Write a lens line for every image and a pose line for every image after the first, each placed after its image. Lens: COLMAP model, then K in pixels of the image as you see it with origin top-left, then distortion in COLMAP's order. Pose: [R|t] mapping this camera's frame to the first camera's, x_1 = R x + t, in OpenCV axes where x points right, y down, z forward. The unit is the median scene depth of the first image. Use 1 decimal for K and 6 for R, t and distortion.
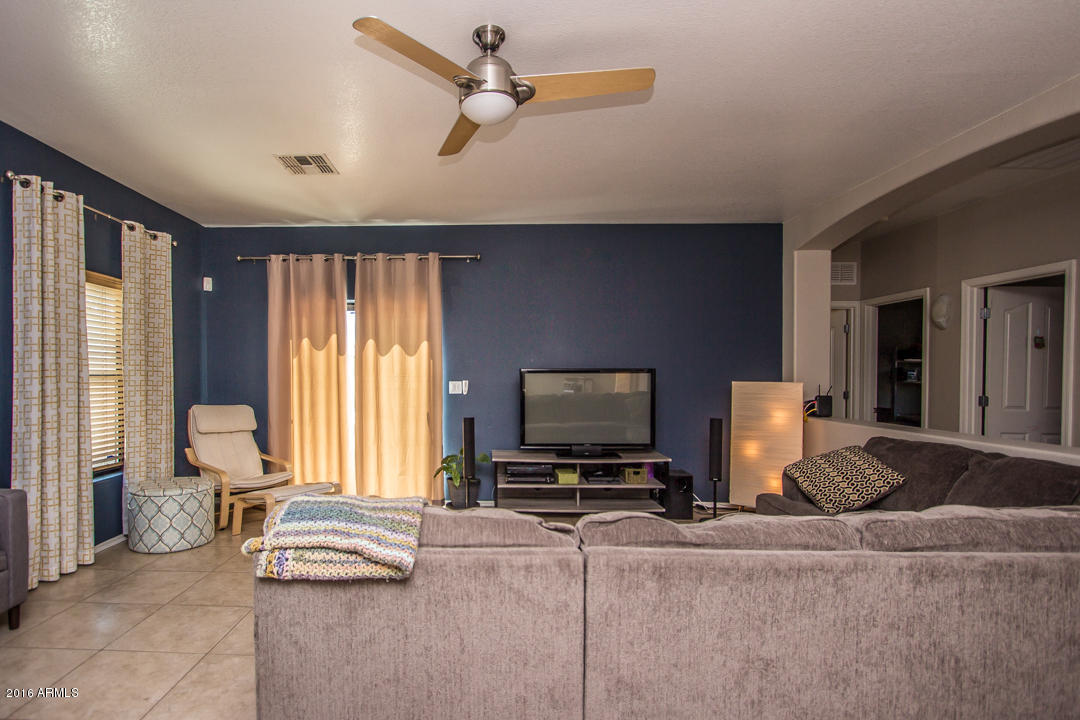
lens RADIAL K [[538.4, 0, 474.5], [0, 538.4, 380.4], [0, 0, 1]] dist [-0.014027, 0.001860]
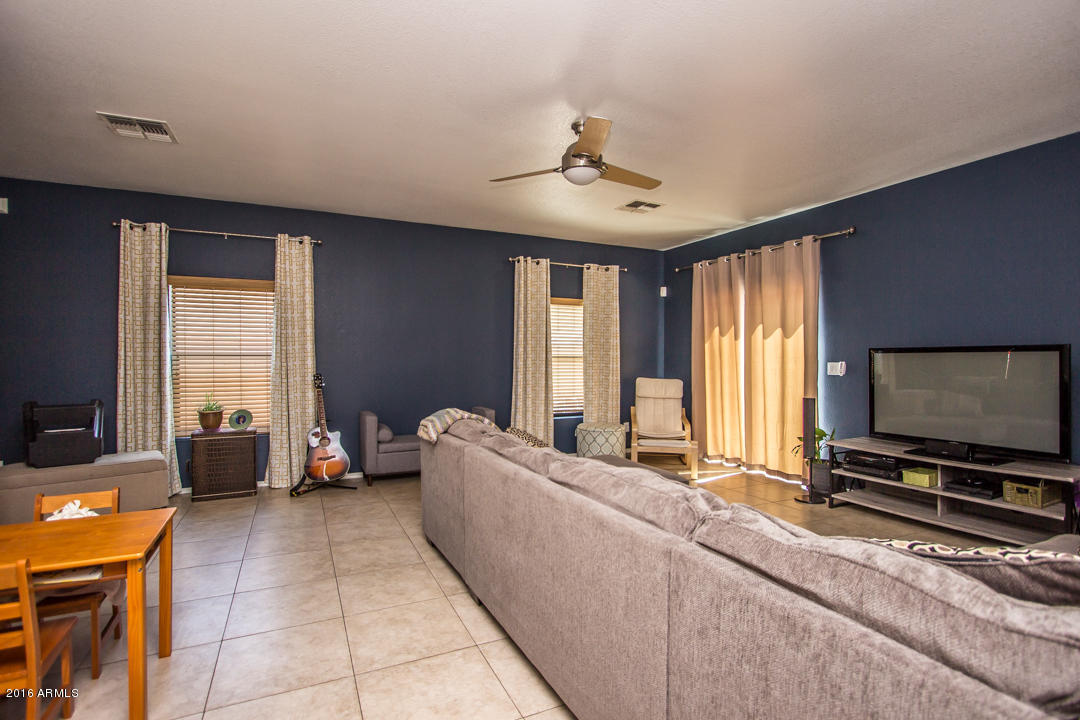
lens RADIAL K [[518.8, 0, 548.7], [0, 518.8, 358.1], [0, 0, 1]] dist [-0.013542, 0.000024]
pose [[0.466157, -0.002291, -0.884699, 0.611001], [-0.009476, 0.999926, -0.007582, 0.006724], [0.884651, 0.011918, 0.466101, 0.122854]]
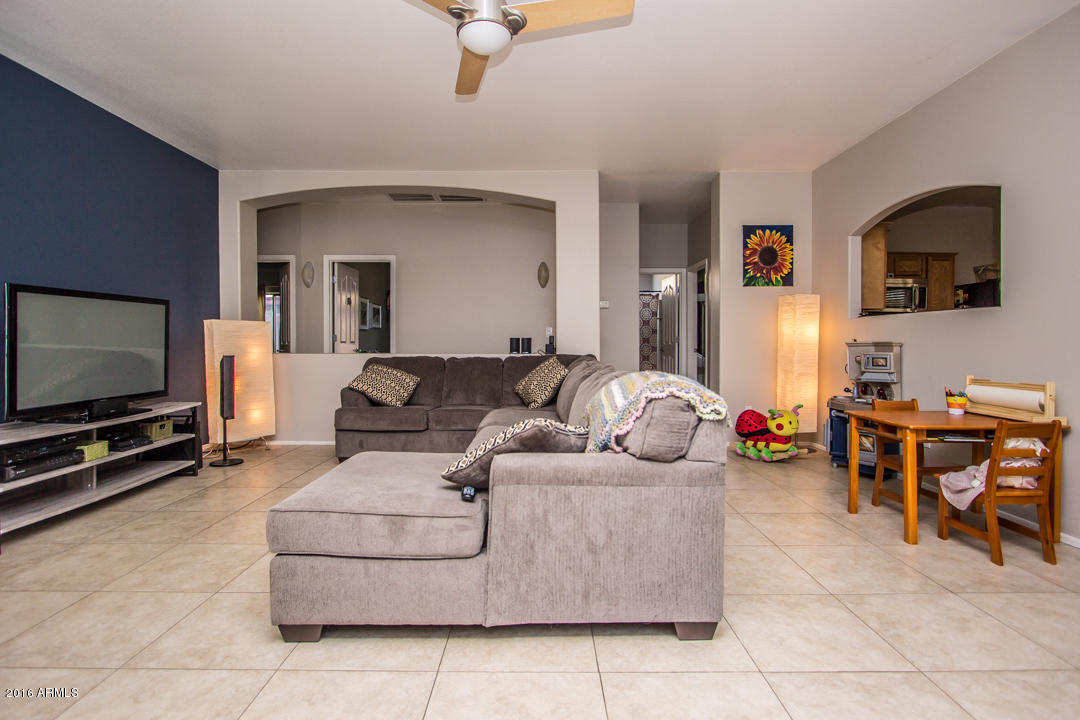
lens RADIAL K [[518.8, 0, 546.0], [0, 518.8, 351.7], [0, 0, 1]] dist [-0.013542, 0.000024]
pose [[-0.051769, -0.022240, 0.998411, -0.500809], [0.011532, 0.999672, 0.022866, 0.047944], [-0.998592, 0.012698, -0.051496, 0.462708]]
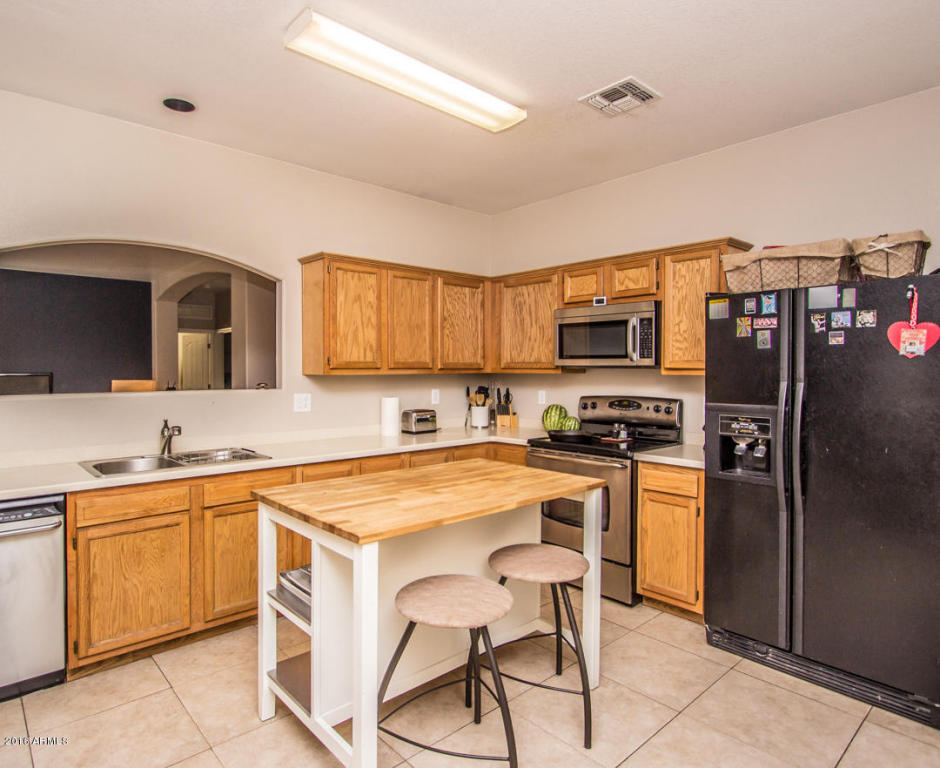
lens RADIAL K [[548.3, 0, 435.4], [0, 548.3, 379.9], [0, 0, 1]] dist [-0.002142, -0.000164]
pose [[0.731705, -0.019614, 0.681340, 0.068780], [0.011482, 0.999799, 0.016450, -0.009163], [-0.681525, -0.004213, 0.731782, -0.892883]]
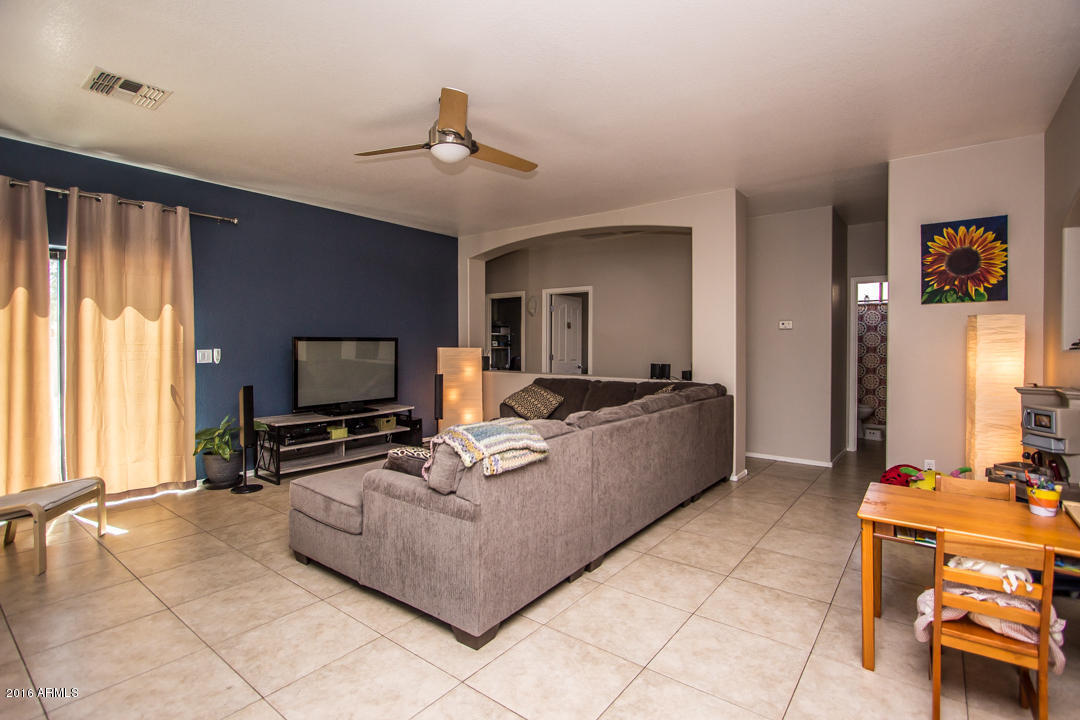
lens RADIAL K [[518.8, 0, 549.3], [0, 518.8, 349.8], [0, 0, 1]] dist [-0.013542, 0.000024]
pose [[0.571497, -0.012111, 0.820515, -0.467081], [0.011138, 0.999913, 0.007001, 0.002037], [-0.820529, 0.005137, 0.571582, 0.007914]]
